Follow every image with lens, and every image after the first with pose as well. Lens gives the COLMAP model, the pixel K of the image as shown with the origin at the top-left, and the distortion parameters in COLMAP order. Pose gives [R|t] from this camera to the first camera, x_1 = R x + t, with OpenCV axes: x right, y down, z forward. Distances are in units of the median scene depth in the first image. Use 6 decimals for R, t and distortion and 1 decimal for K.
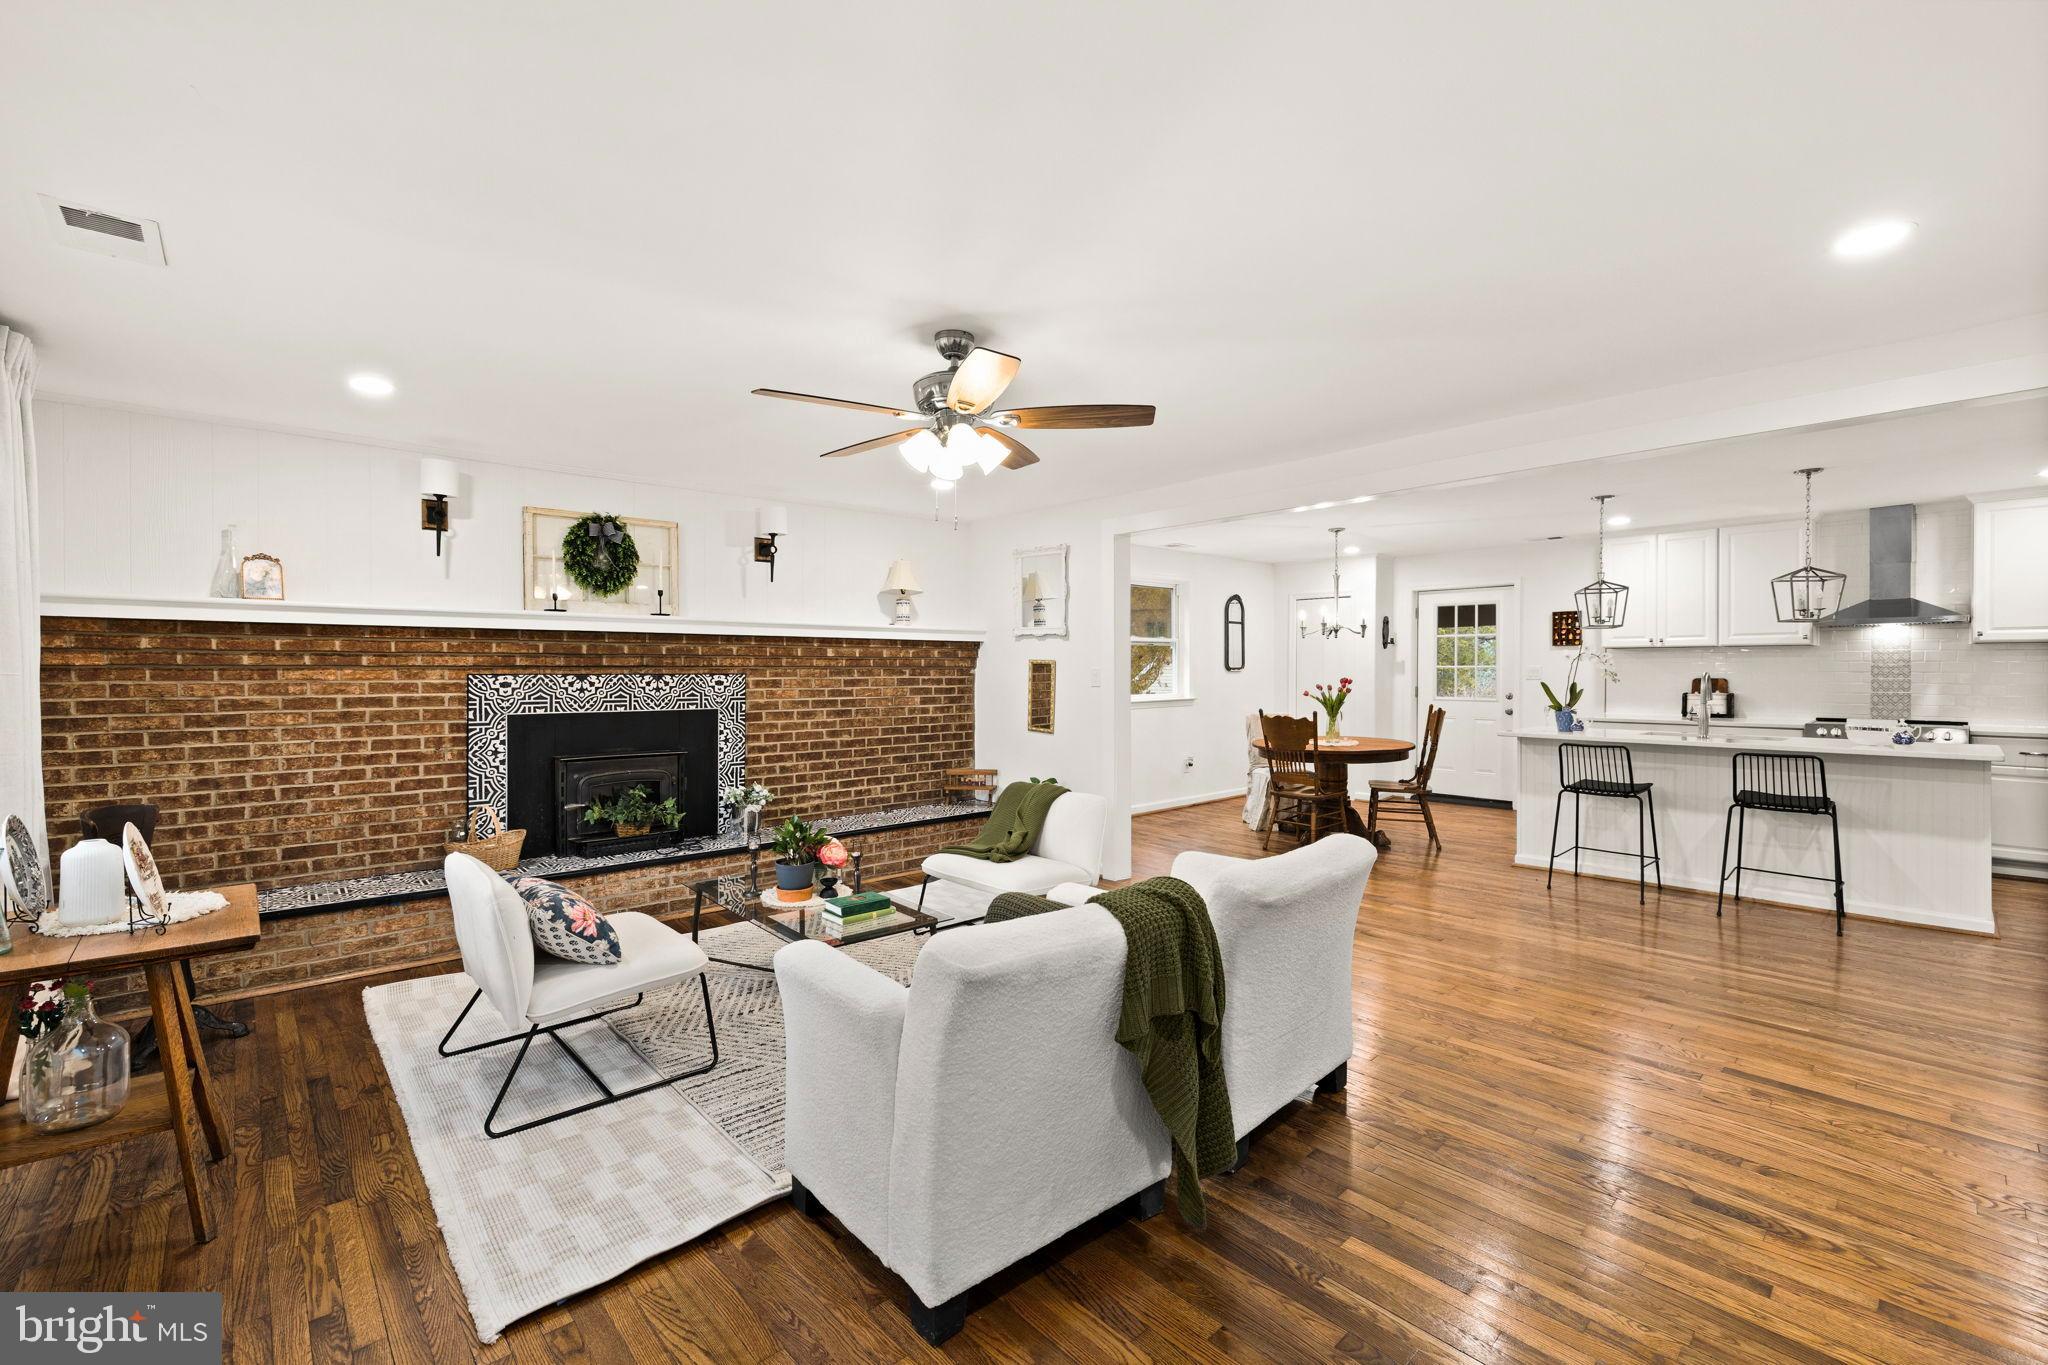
lens RADIAL K [[859.7, 0, 1020.4], [0, 859.7, 675.4], [0, 0, 1]] dist [-0.000295, -0.000117]
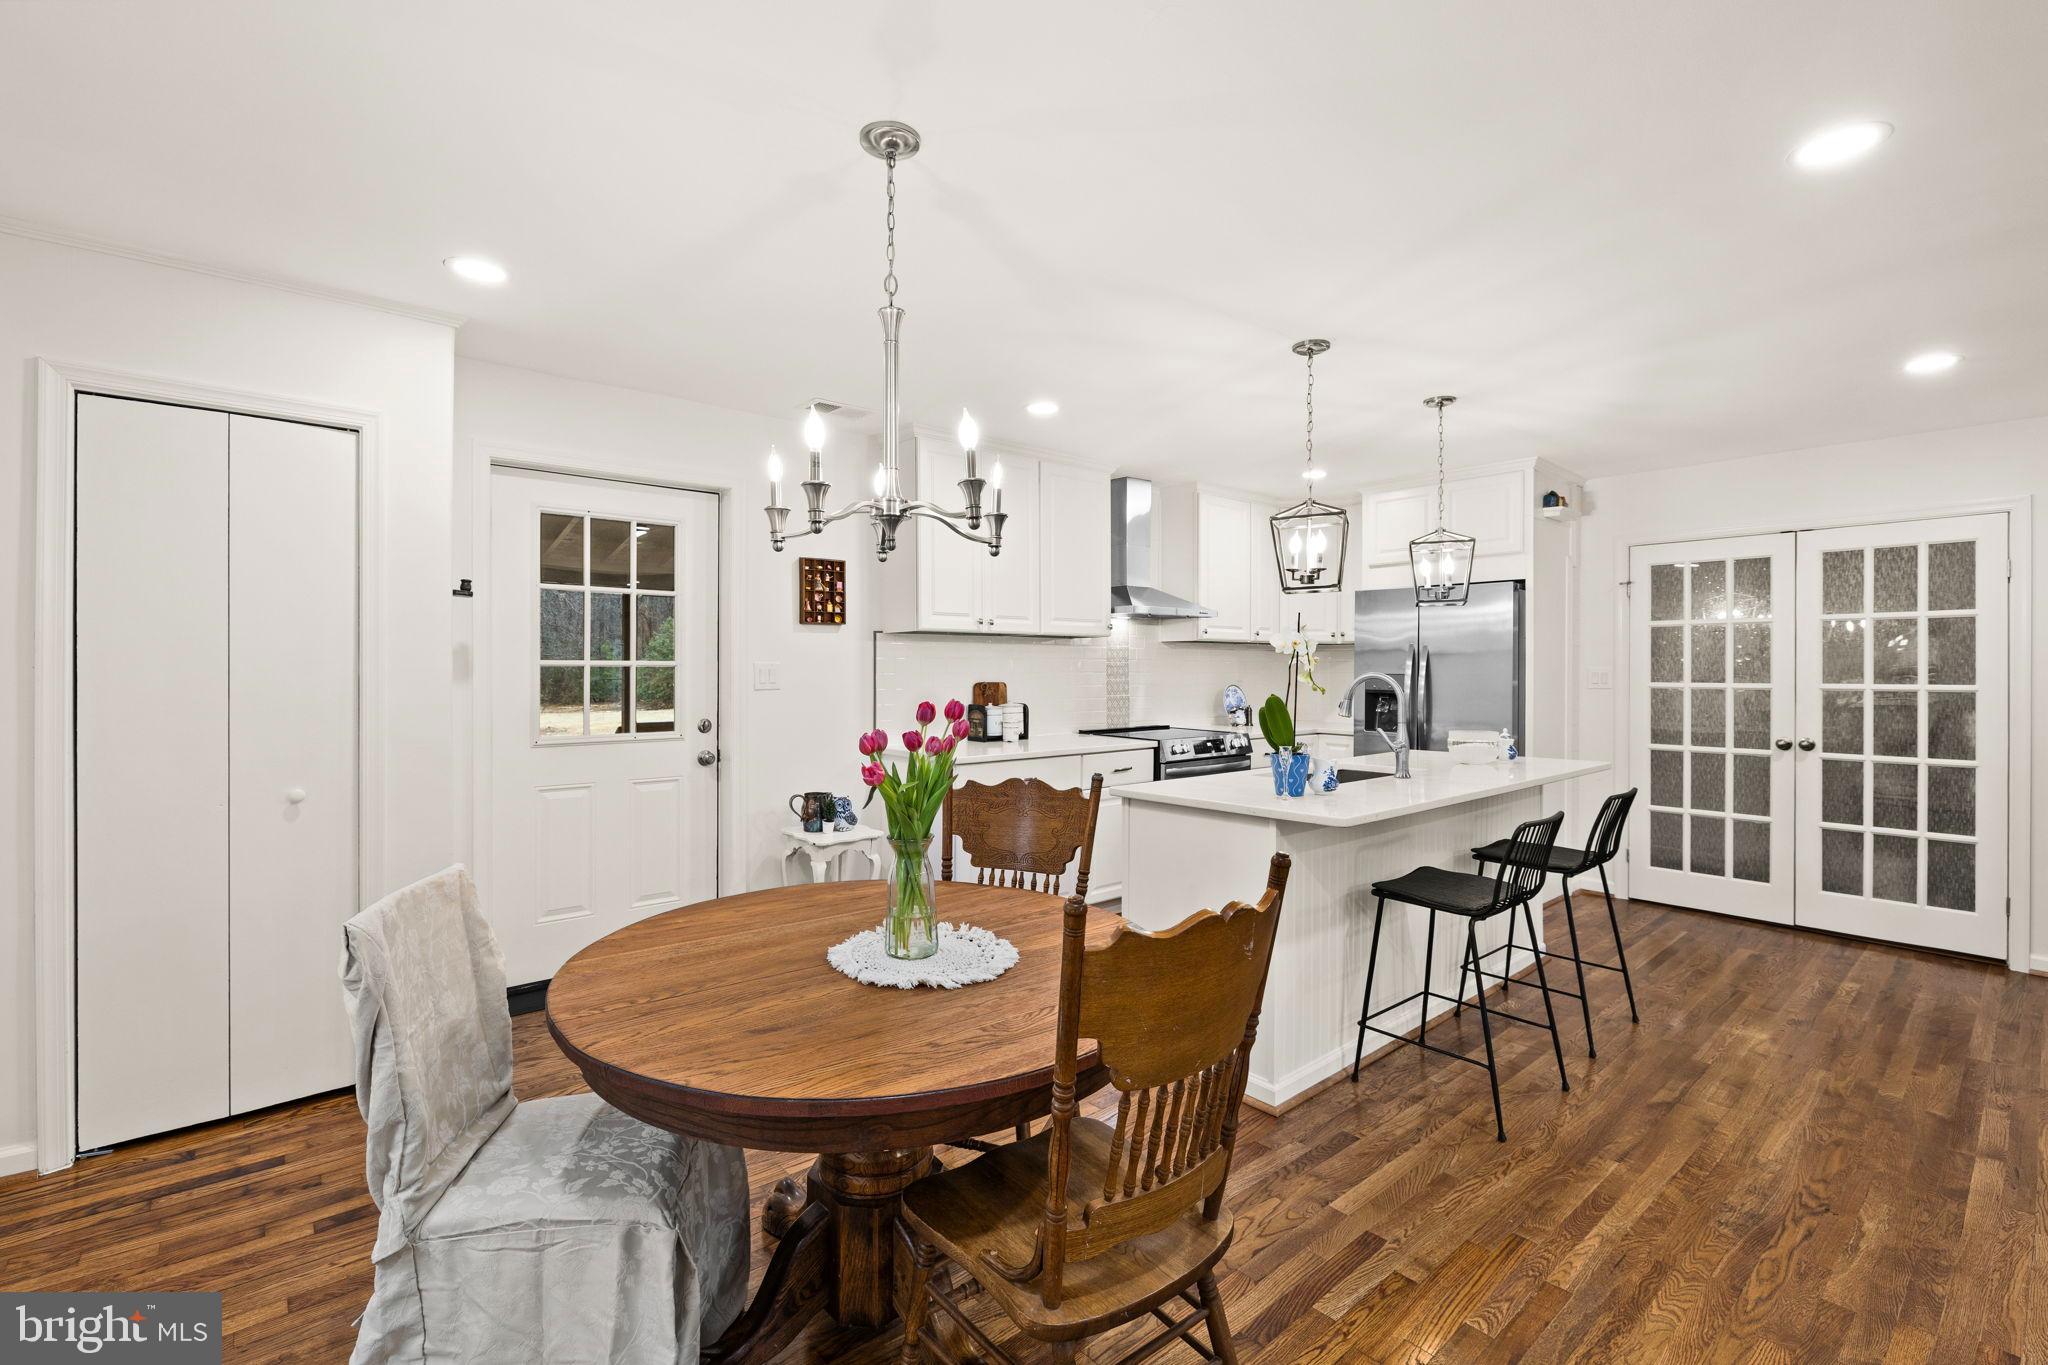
lens RADIAL K [[911.3, 0, 1029.4], [0, 911.3, 670.6], [0, 0, 1]] dist [-0.001329, 0.000074]
pose [[0.021789, -0.001167, 0.999762, 0.108565], [0.007649, 0.999970, 0.001001, -0.007686], [-0.999733, 0.007626, 0.021798, 1.179783]]
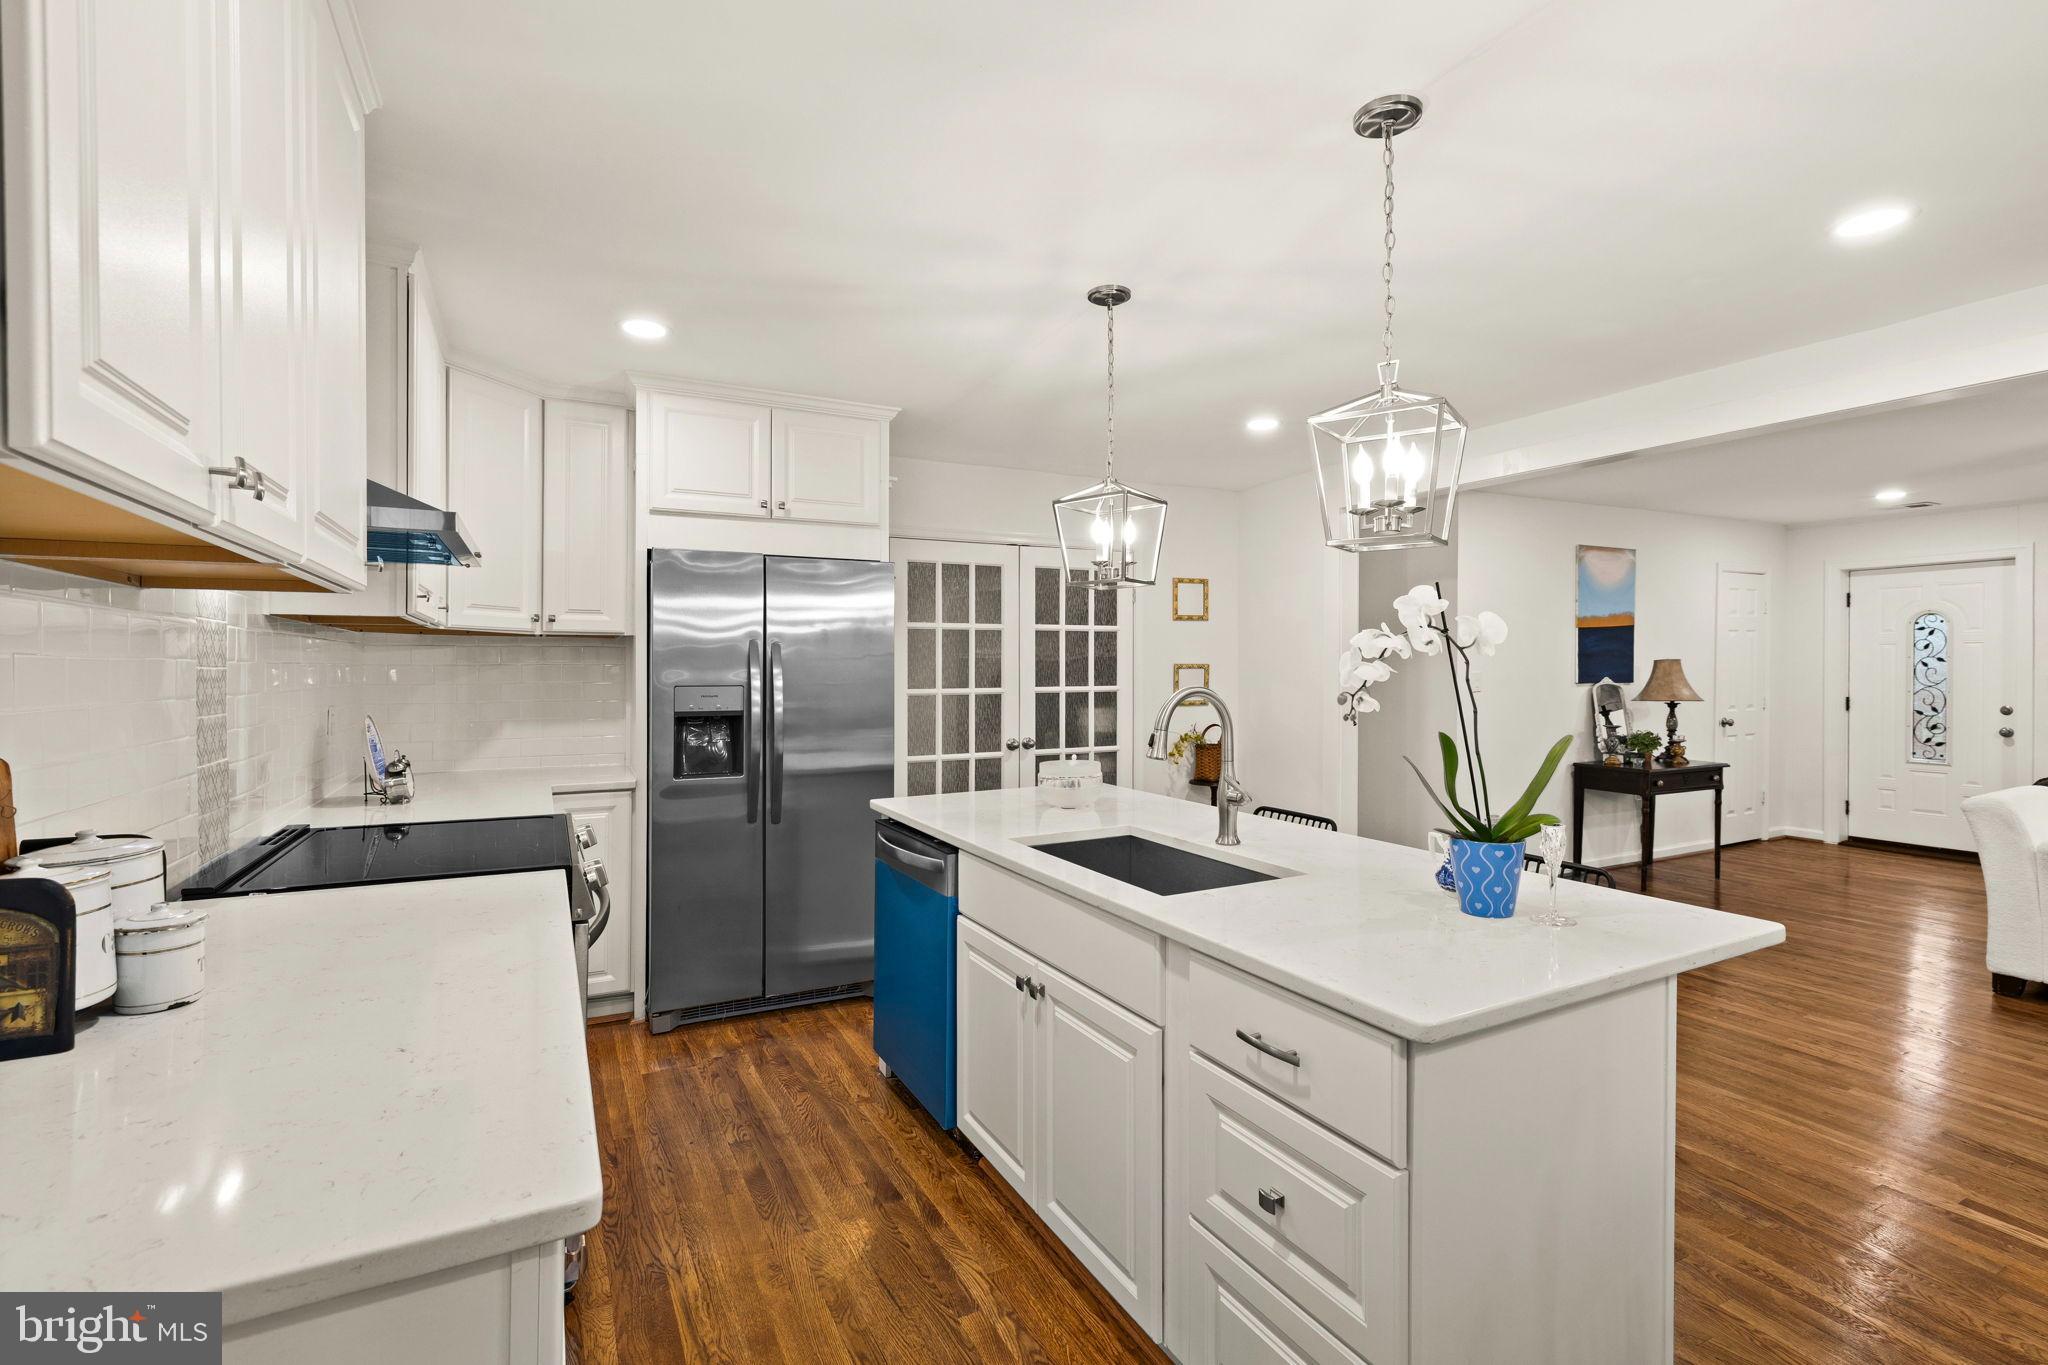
lens RADIAL K [[918.7, 0, 1025.2], [0, 918.7, 663.6], [0, 0, 1]] dist [0.002609, -0.000205]
pose [[-0.968744, 0.004452, 0.248024, 0.729896], [0.005412, 0.999980, 0.003191, -0.015710], [-0.248005, 0.004434, -0.968749, 1.367484]]
